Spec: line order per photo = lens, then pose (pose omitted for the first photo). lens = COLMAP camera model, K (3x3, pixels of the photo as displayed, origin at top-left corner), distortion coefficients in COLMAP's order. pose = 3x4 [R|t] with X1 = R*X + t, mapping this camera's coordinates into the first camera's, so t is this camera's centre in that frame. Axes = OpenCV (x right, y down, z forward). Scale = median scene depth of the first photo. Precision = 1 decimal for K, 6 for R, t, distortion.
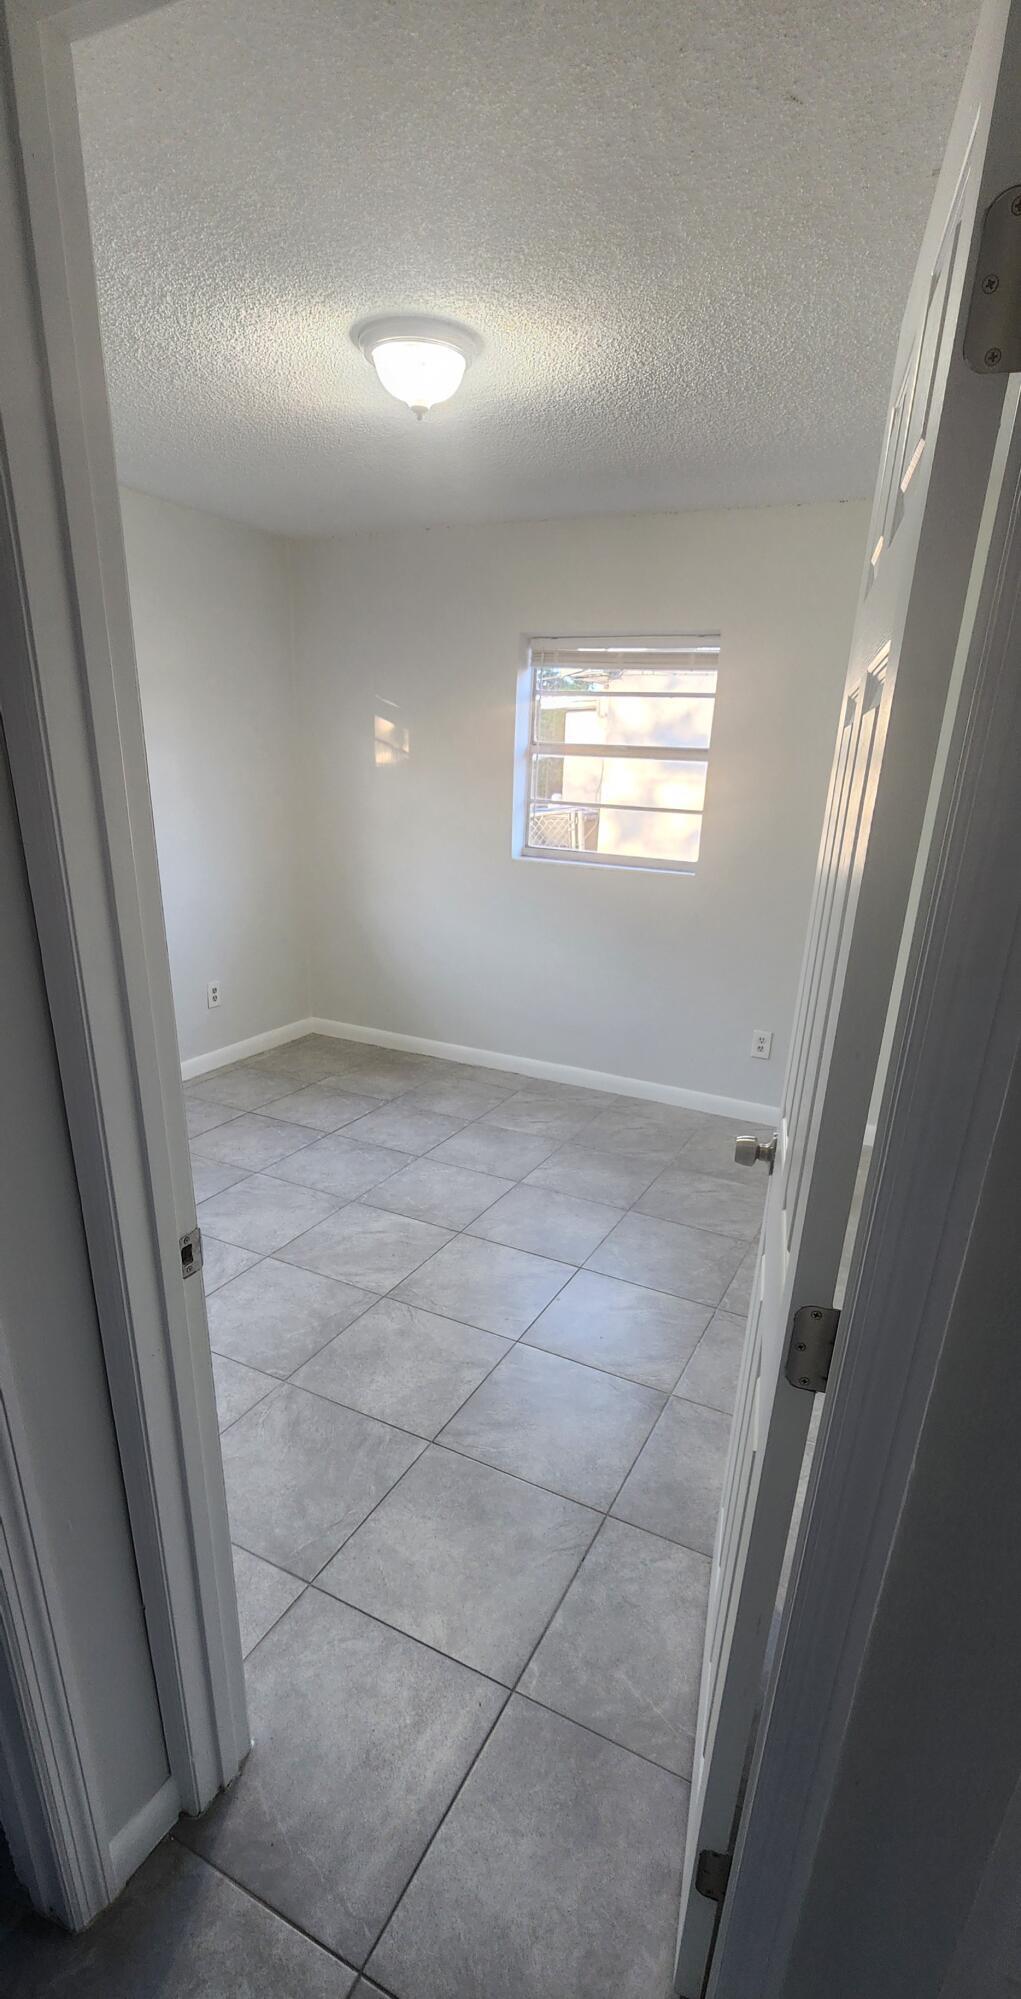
lens RADIAL K [[905.2, 0, 518.8], [0, 905.2, 1105.0], [0, 0, 1]] dist [0.002186, -0.000376]
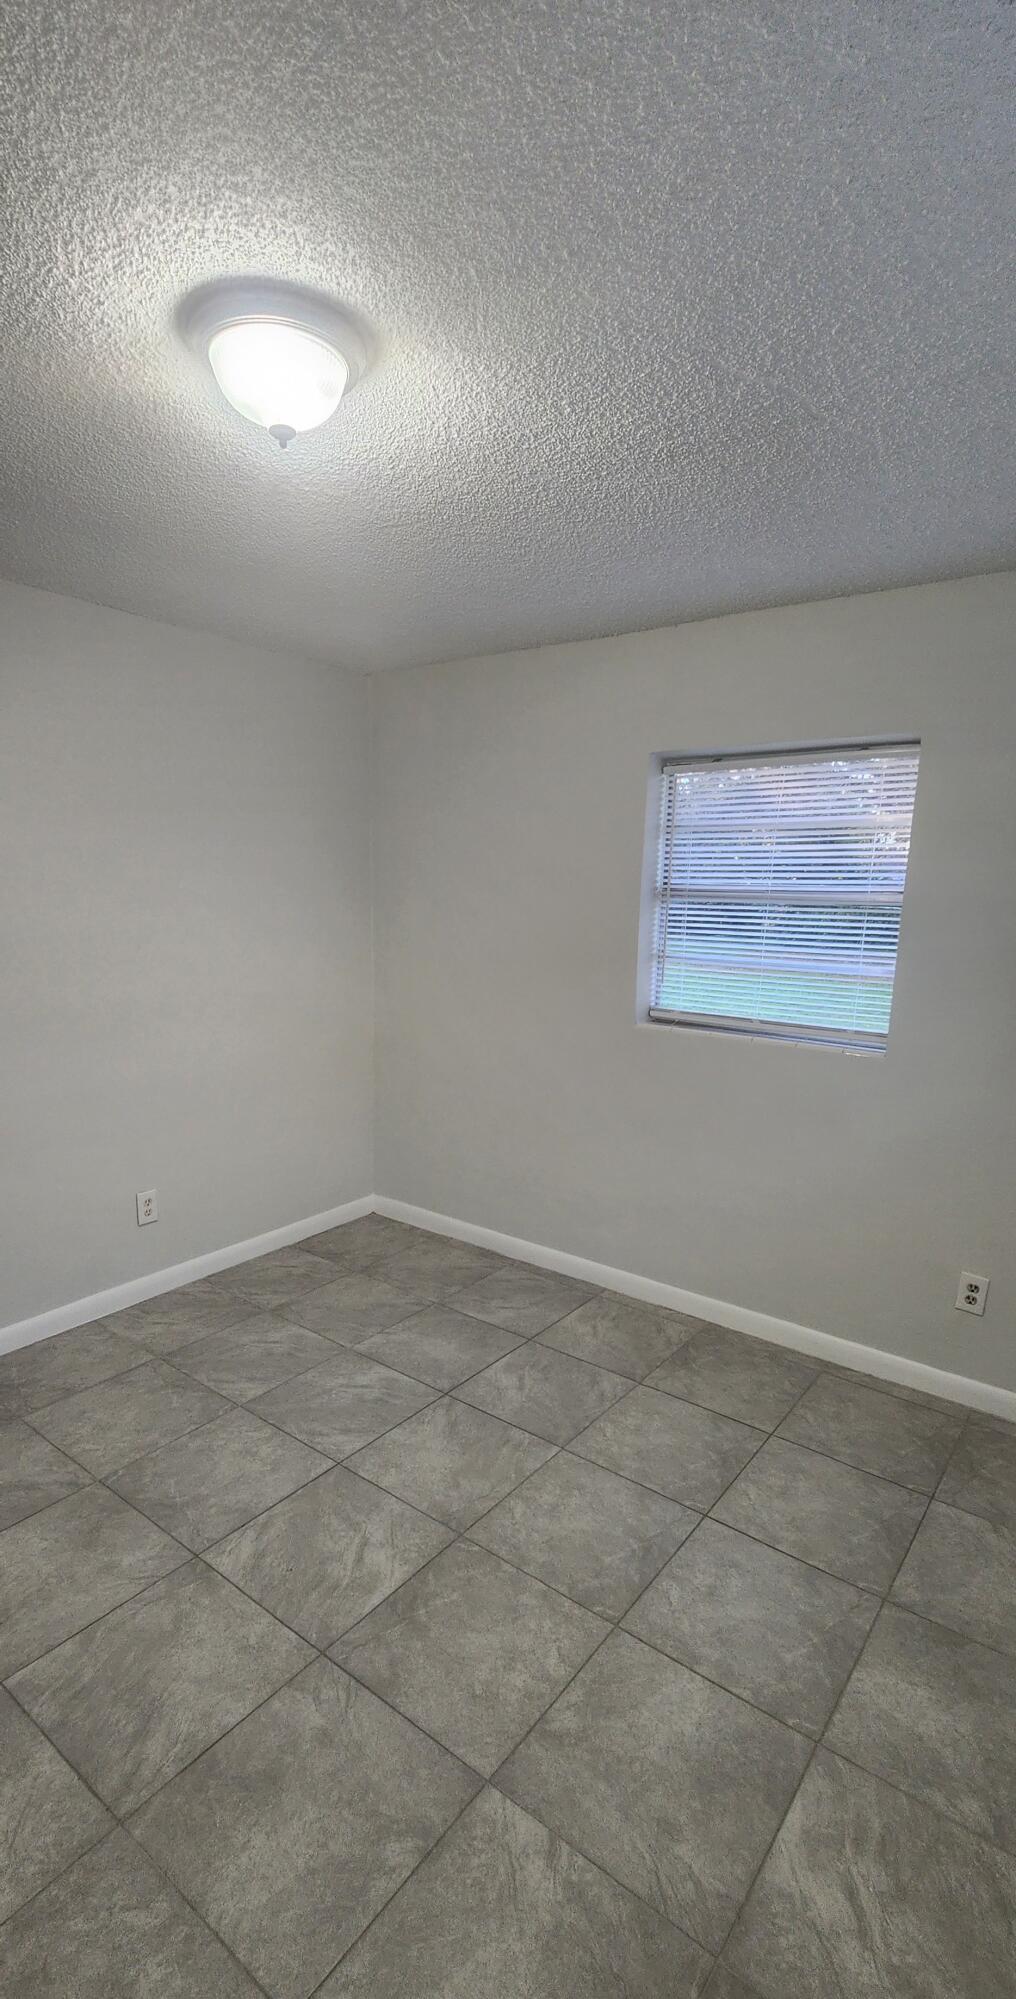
lens RADIAL K [[895.4, 0, 514.8], [0, 895.4, 1095.6], [0, 0, 1]] dist [-0.000859, 0.000651]
pose [[-0.177399, 0.188636, -0.965891, 0.459471], [-0.383371, 0.890683, 0.244359, -0.424869], [0.906398, 0.413643, -0.085688, 1.087289]]
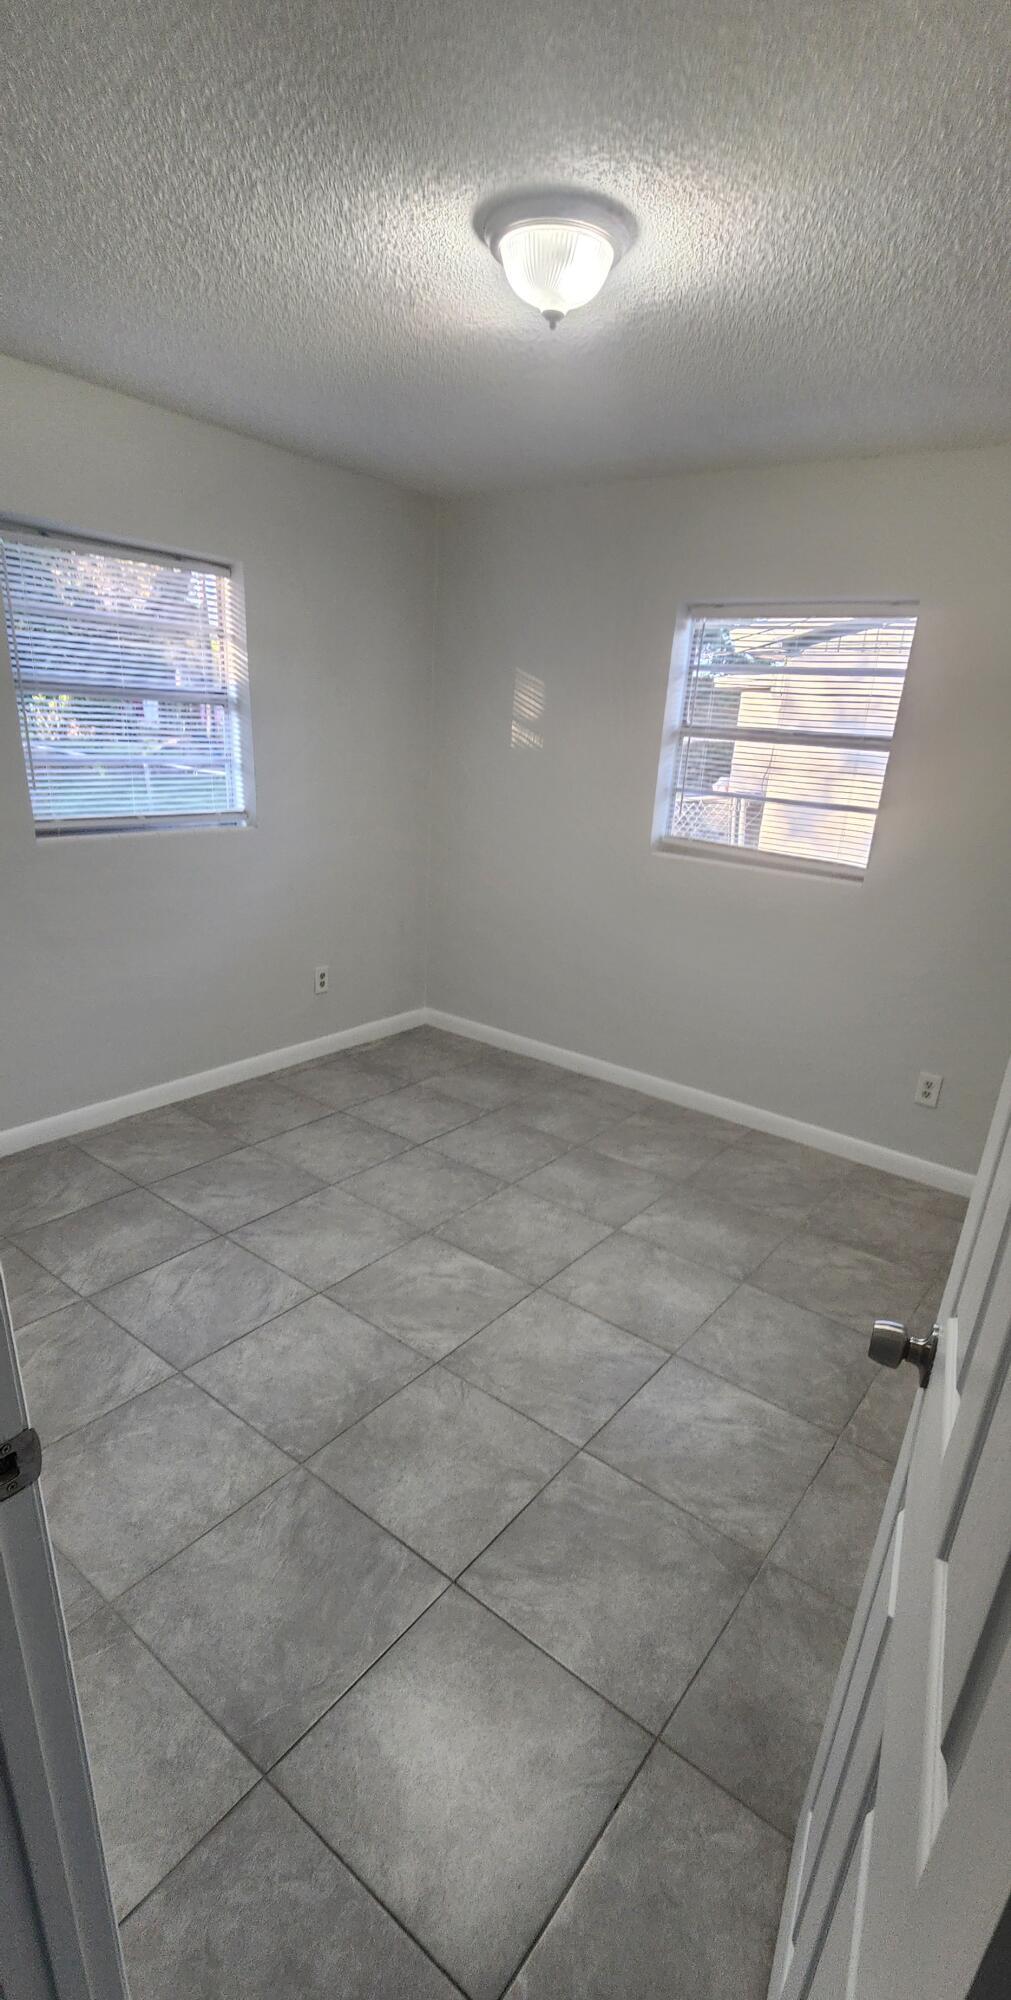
lens RADIAL K [[907.5, 0, 512.6], [0, 907.5, 1074.8], [0, 0, 1]] dist [-0.000102, 0.001031]
pose [[0.982513, 0.088684, -0.163719, 0.036289], [-0.089811, 0.995959, 0.000521, -0.064020], [0.163104, 0.014192, 0.986507, 0.149245]]
